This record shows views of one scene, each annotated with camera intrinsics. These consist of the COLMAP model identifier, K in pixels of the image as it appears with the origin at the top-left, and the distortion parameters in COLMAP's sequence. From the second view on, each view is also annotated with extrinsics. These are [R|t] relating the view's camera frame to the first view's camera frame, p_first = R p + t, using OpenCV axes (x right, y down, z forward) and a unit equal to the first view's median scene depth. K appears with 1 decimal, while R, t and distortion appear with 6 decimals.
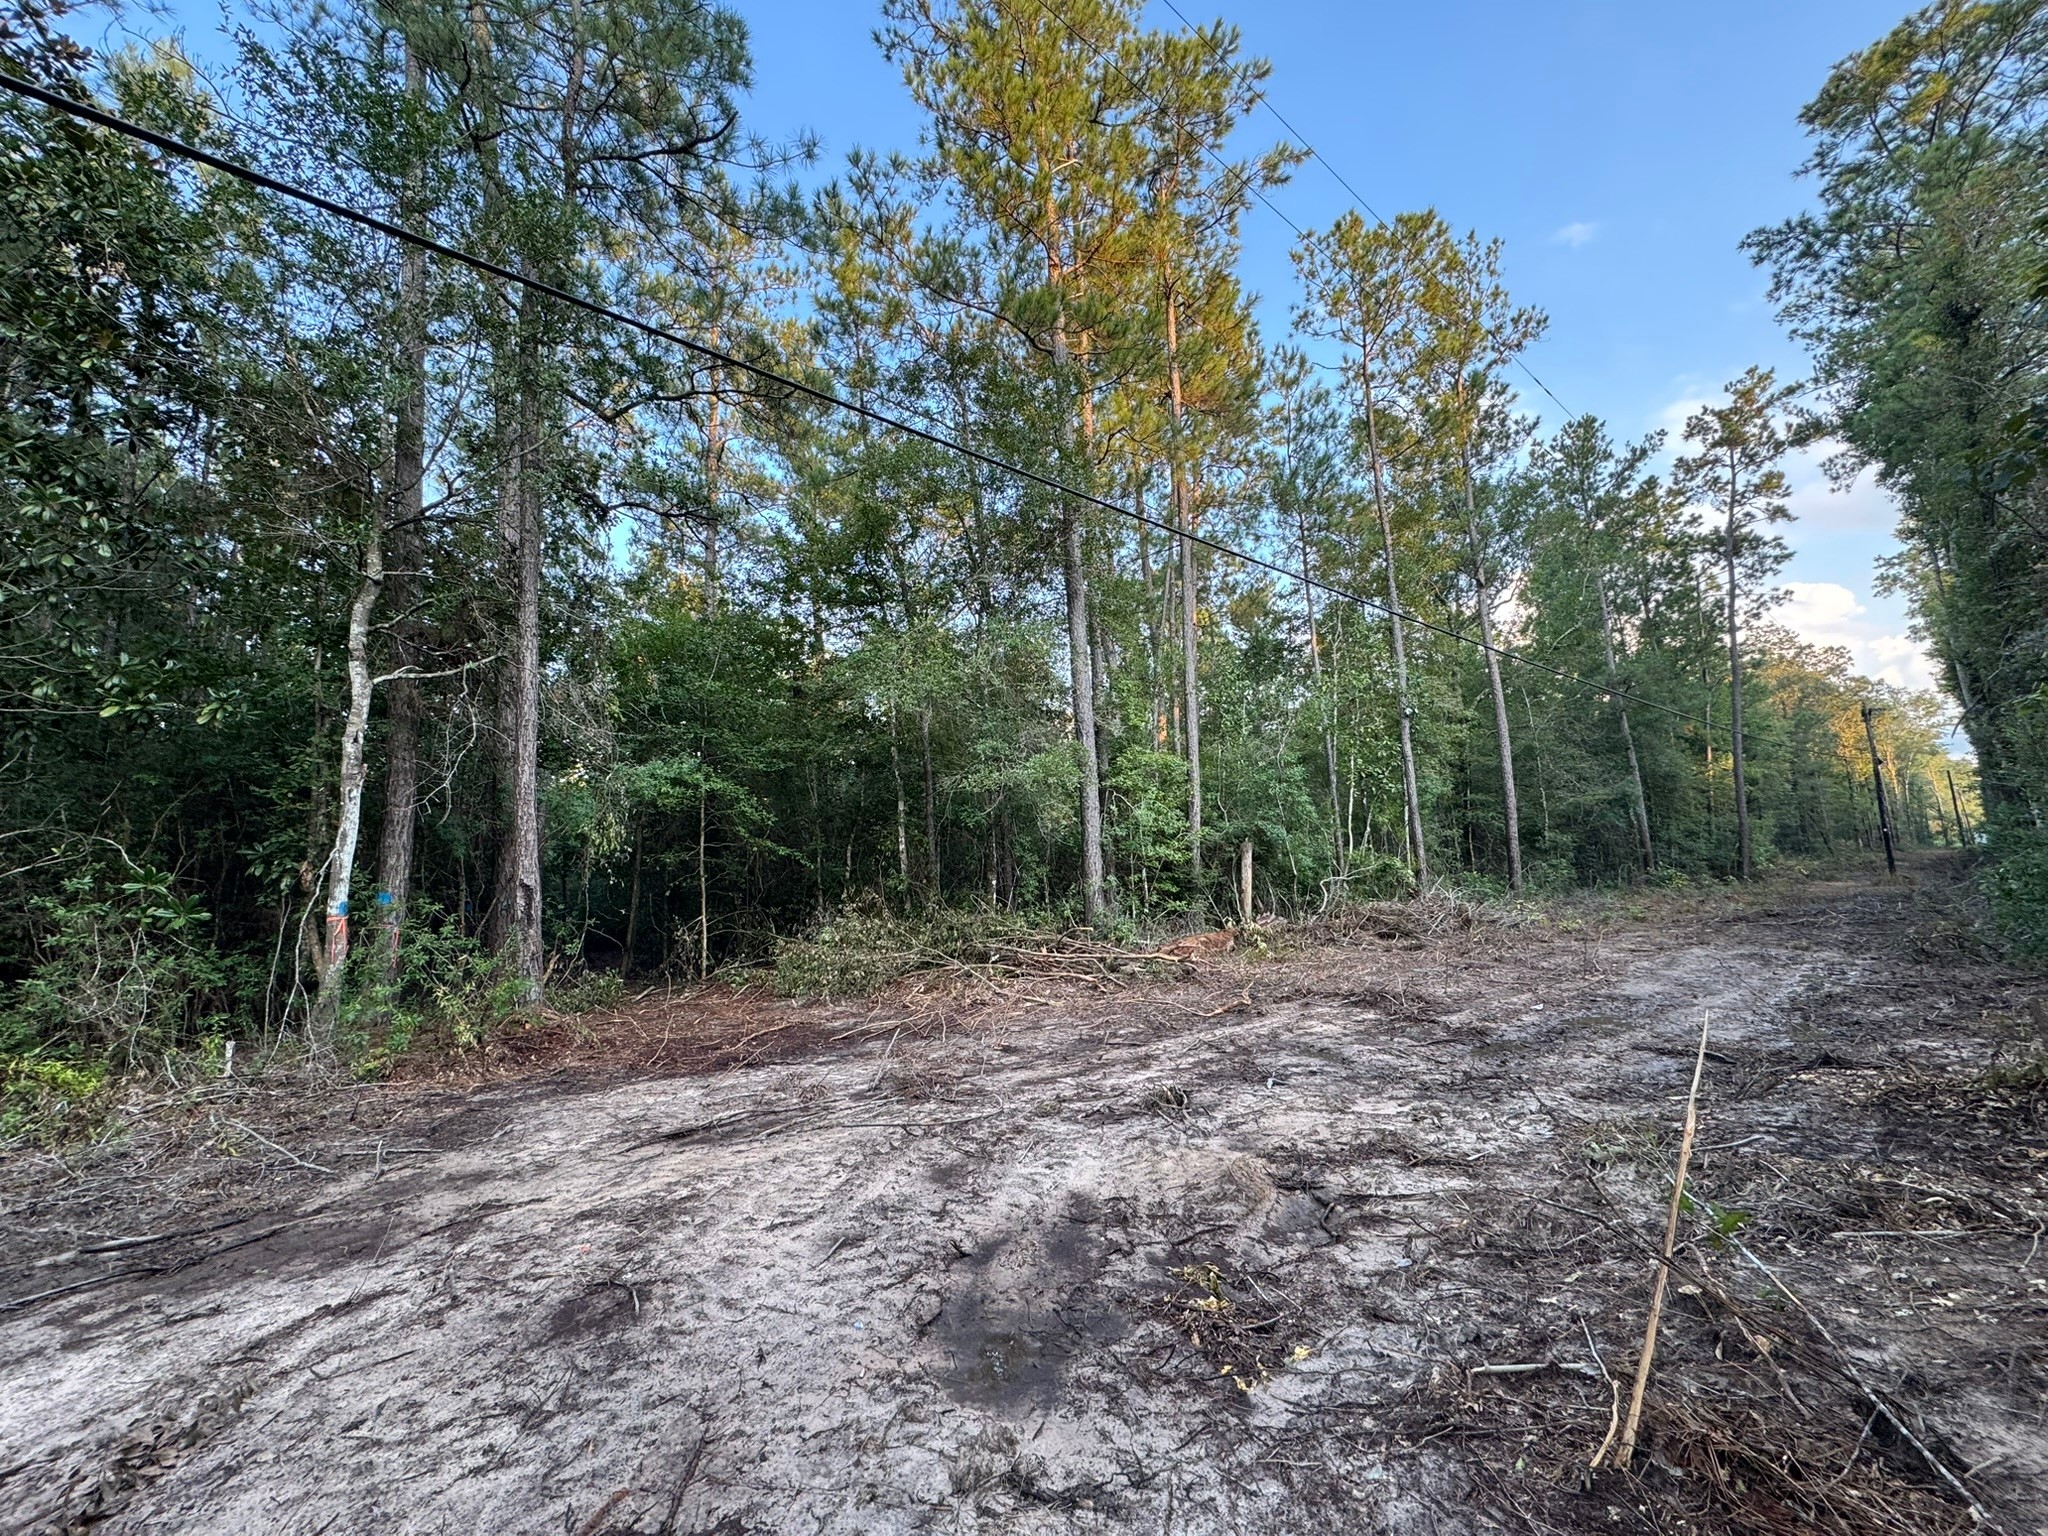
lens RADIAL K [[811.8, 0, 1024.0], [0, 811.8, 768.0], [0, 0, 1]] dist [0.000772, -0.000041]
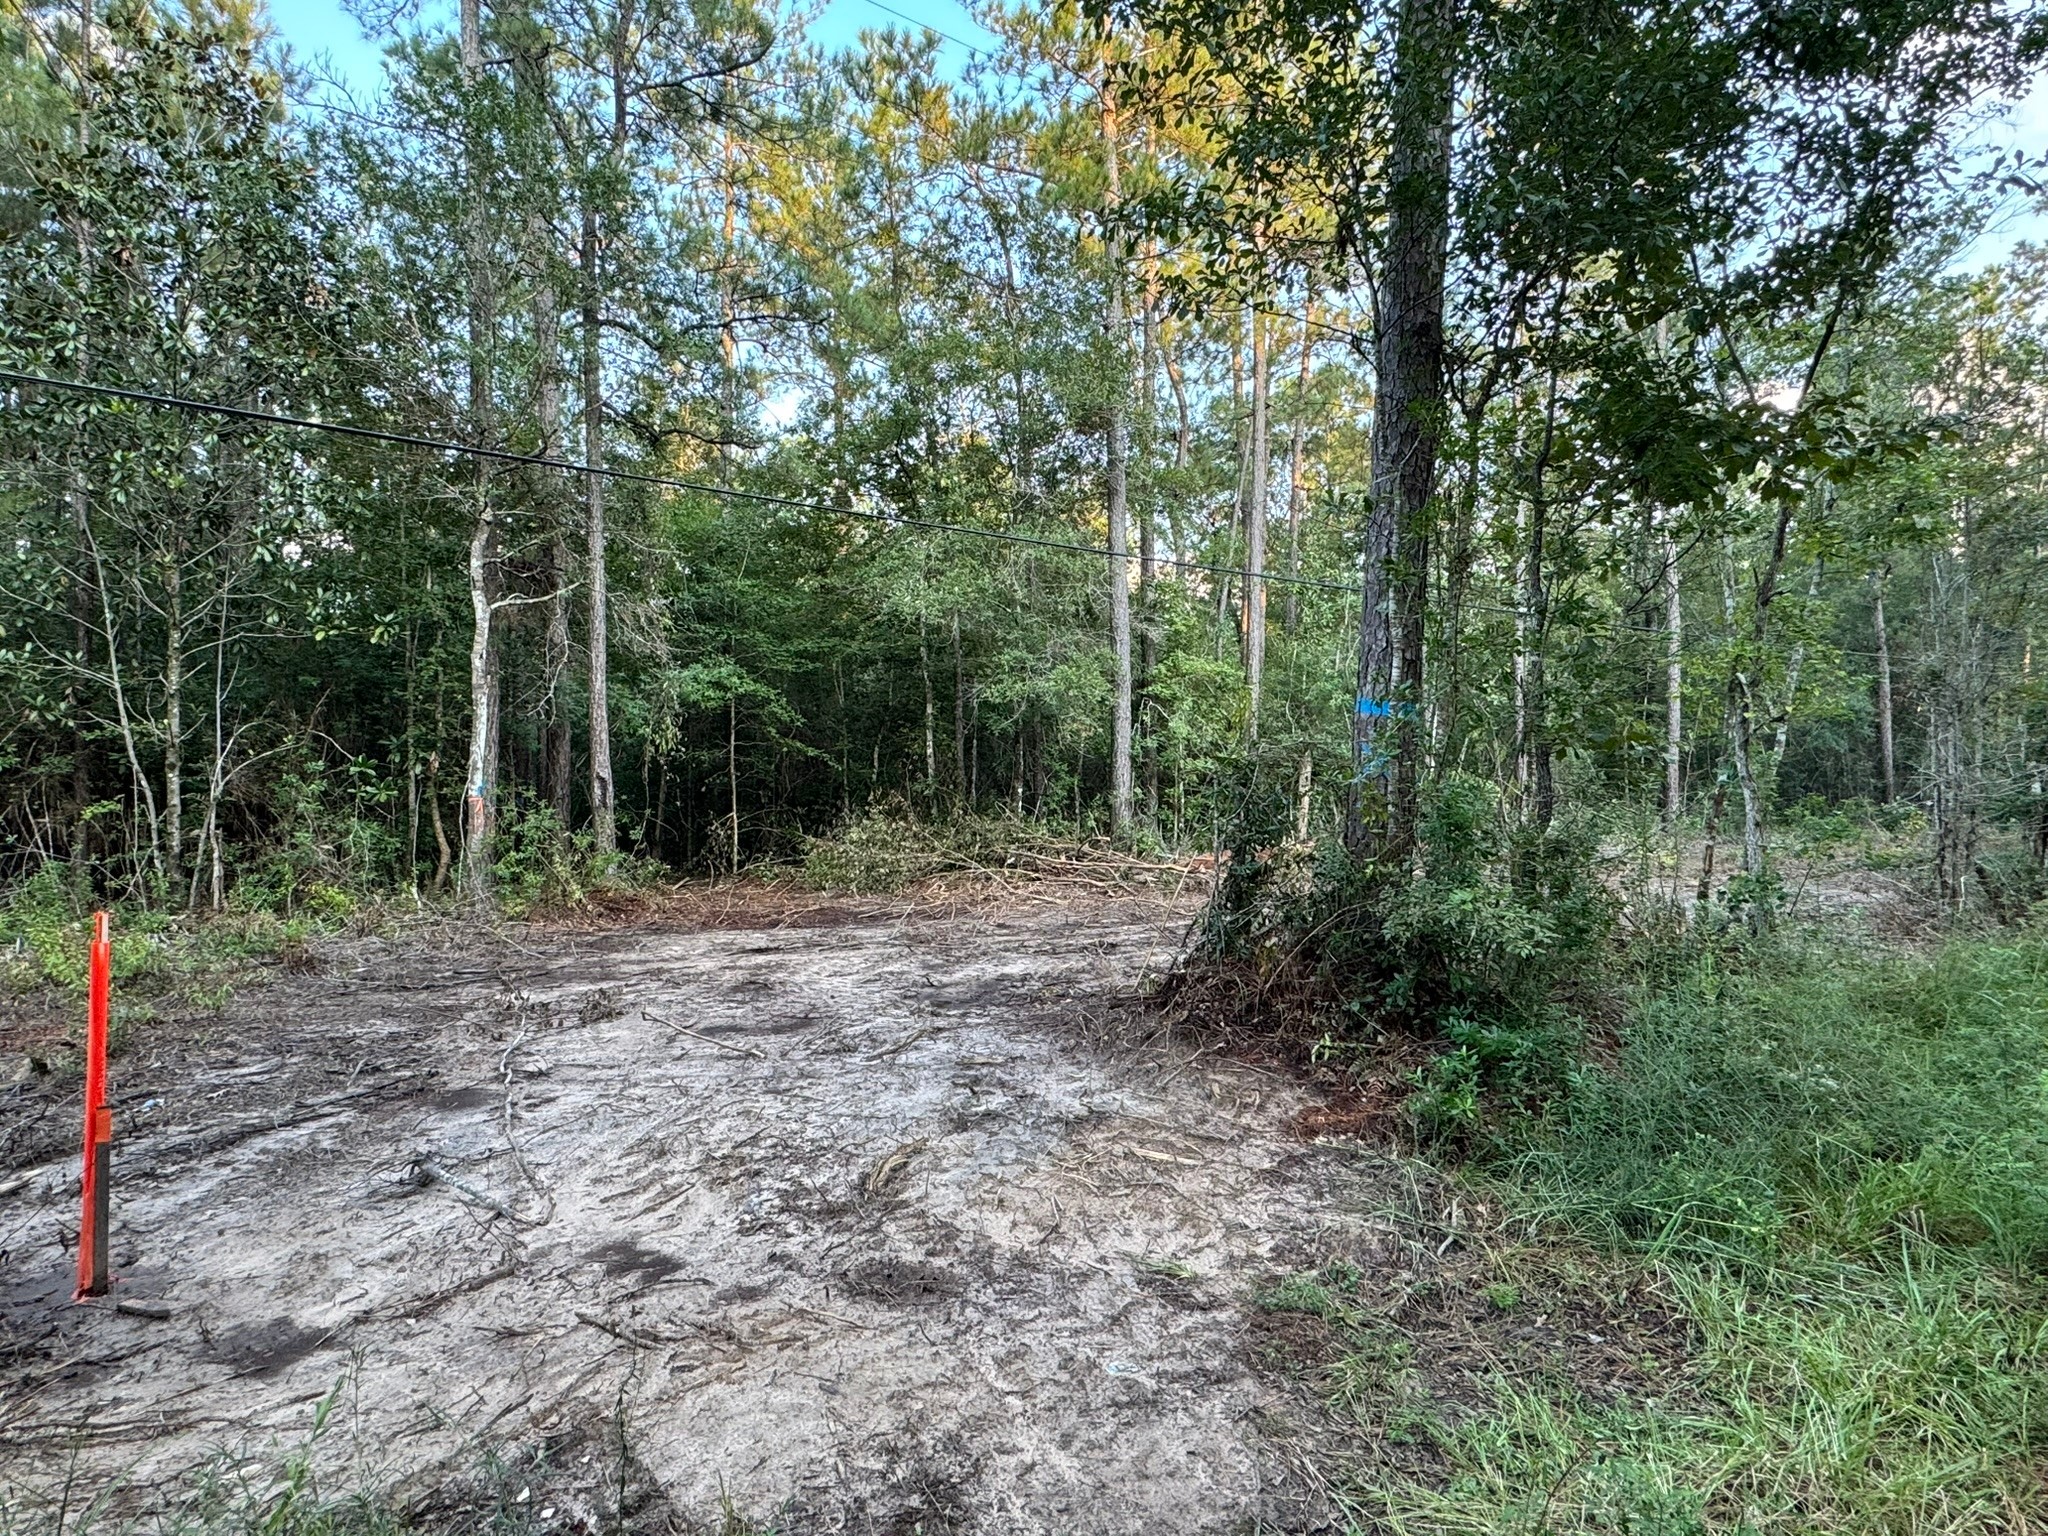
lens RADIAL K [[1140.3, 0, 1024.0], [0, 1140.3, 768.0], [0, 0, 1]] dist [-0.001619, -0.000250]
pose [[0.995939, 0.034908, -0.082986, 0.090644], [-0.024784, 0.992459, 0.120043, -0.058474], [0.086550, -0.117499, 0.989294, -0.409324]]
